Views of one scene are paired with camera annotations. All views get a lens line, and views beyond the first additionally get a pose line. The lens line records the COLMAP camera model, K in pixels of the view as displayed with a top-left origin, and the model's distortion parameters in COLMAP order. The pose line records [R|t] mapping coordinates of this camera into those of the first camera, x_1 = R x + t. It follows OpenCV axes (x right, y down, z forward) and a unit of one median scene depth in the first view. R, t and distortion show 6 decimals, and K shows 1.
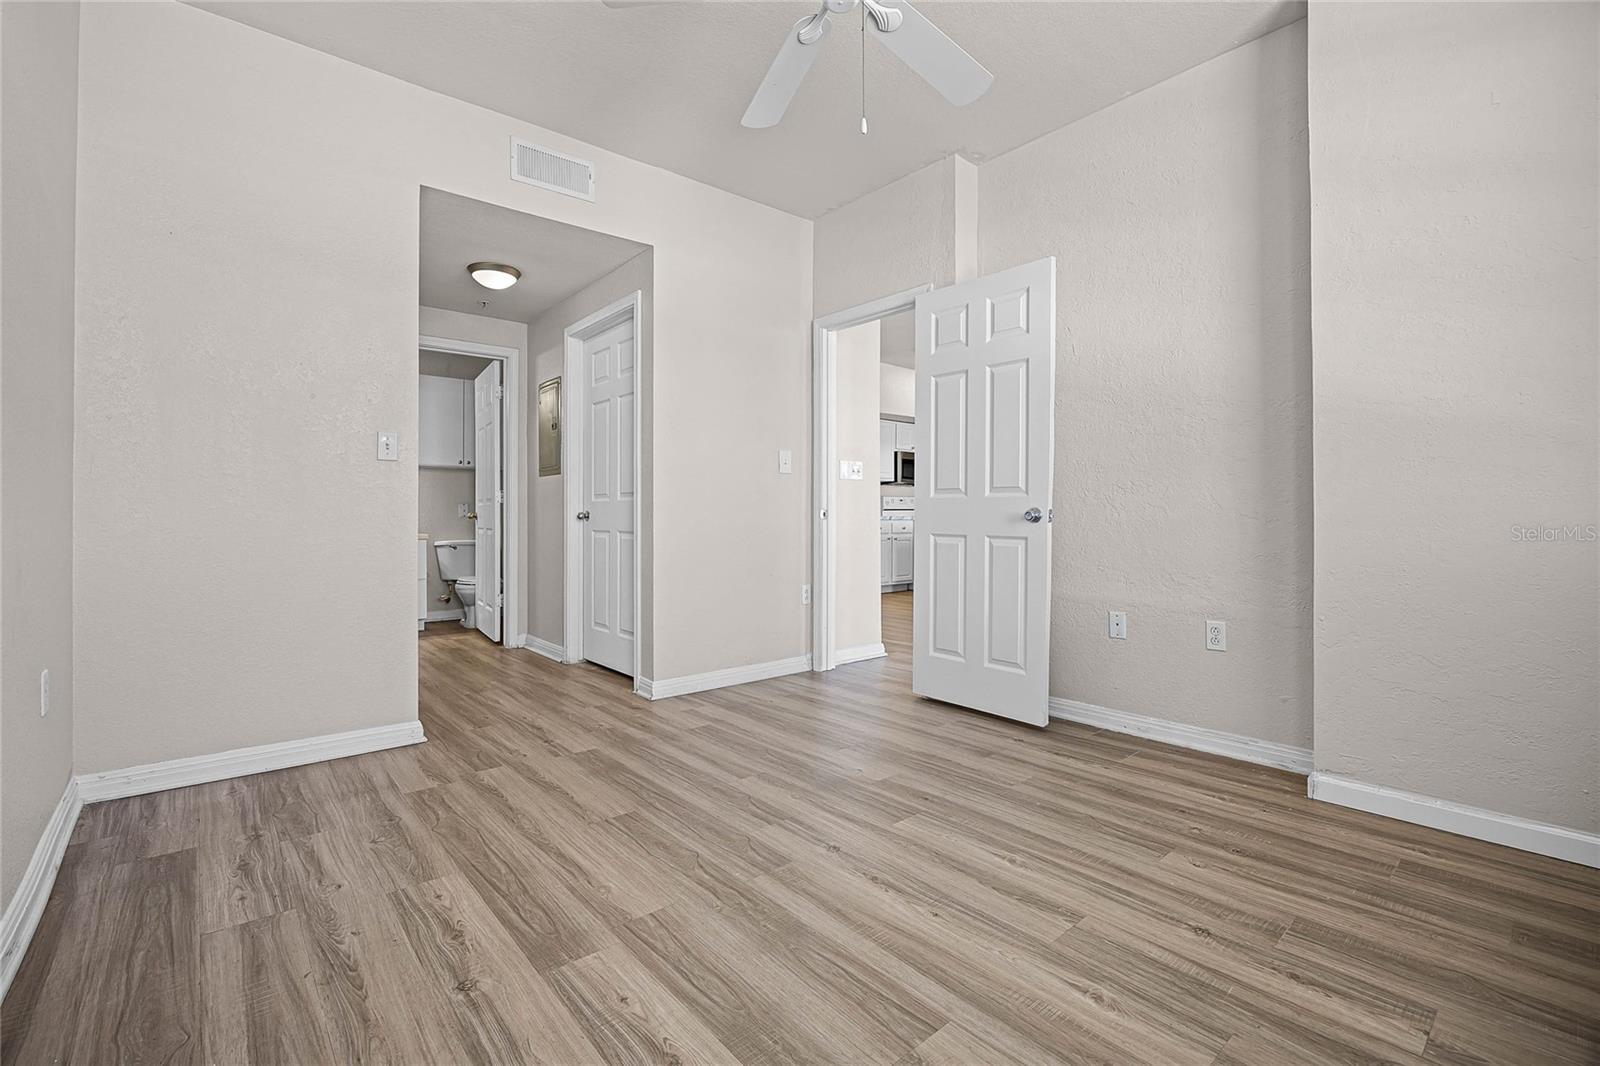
lens RADIAL K [[683.2, 0, 784.8], [0, 683.2, 524.4], [0, 0, 1]] dist [-0.018434, 0.000666]
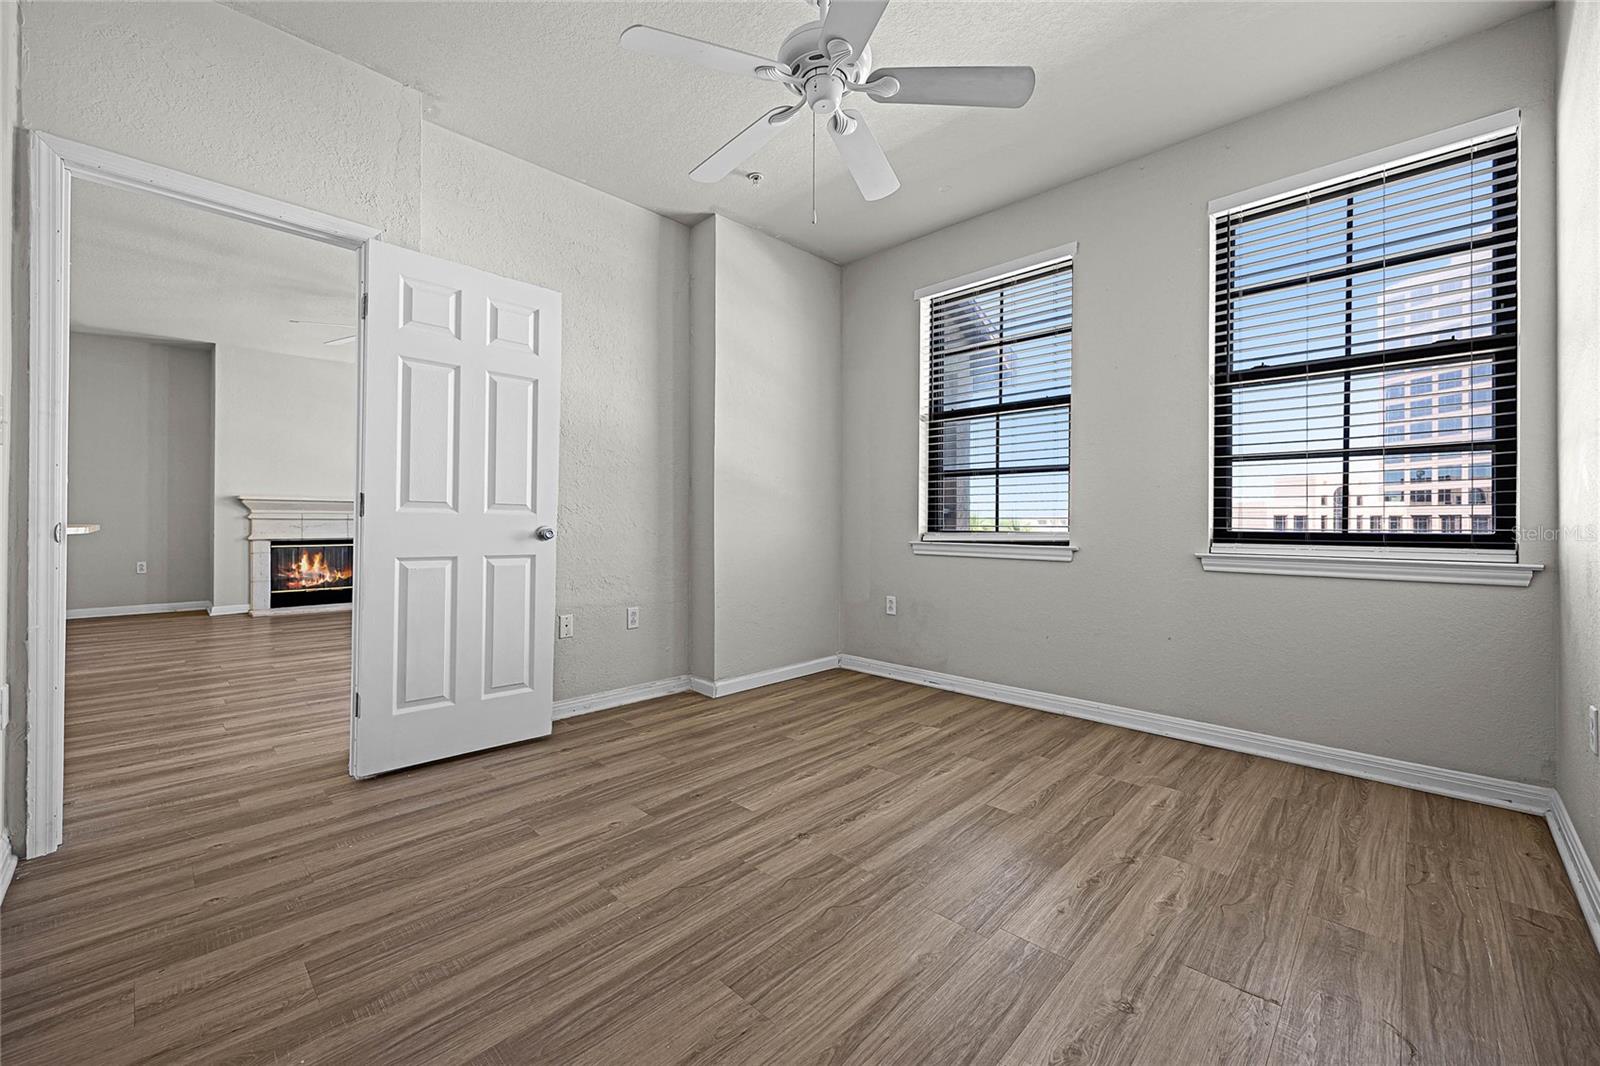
lens RADIAL K [[646.5, 0, 772.3], [0, 646.5, 527.3], [0, 0, 1]] dist [-0.003586, -0.000267]
pose [[-0.081418, -0.008790, 0.996641, -0.819117], [0.005530, 0.999942, 0.009271, -0.038089], [-0.996665, 0.006266, -0.081365, 0.940213]]
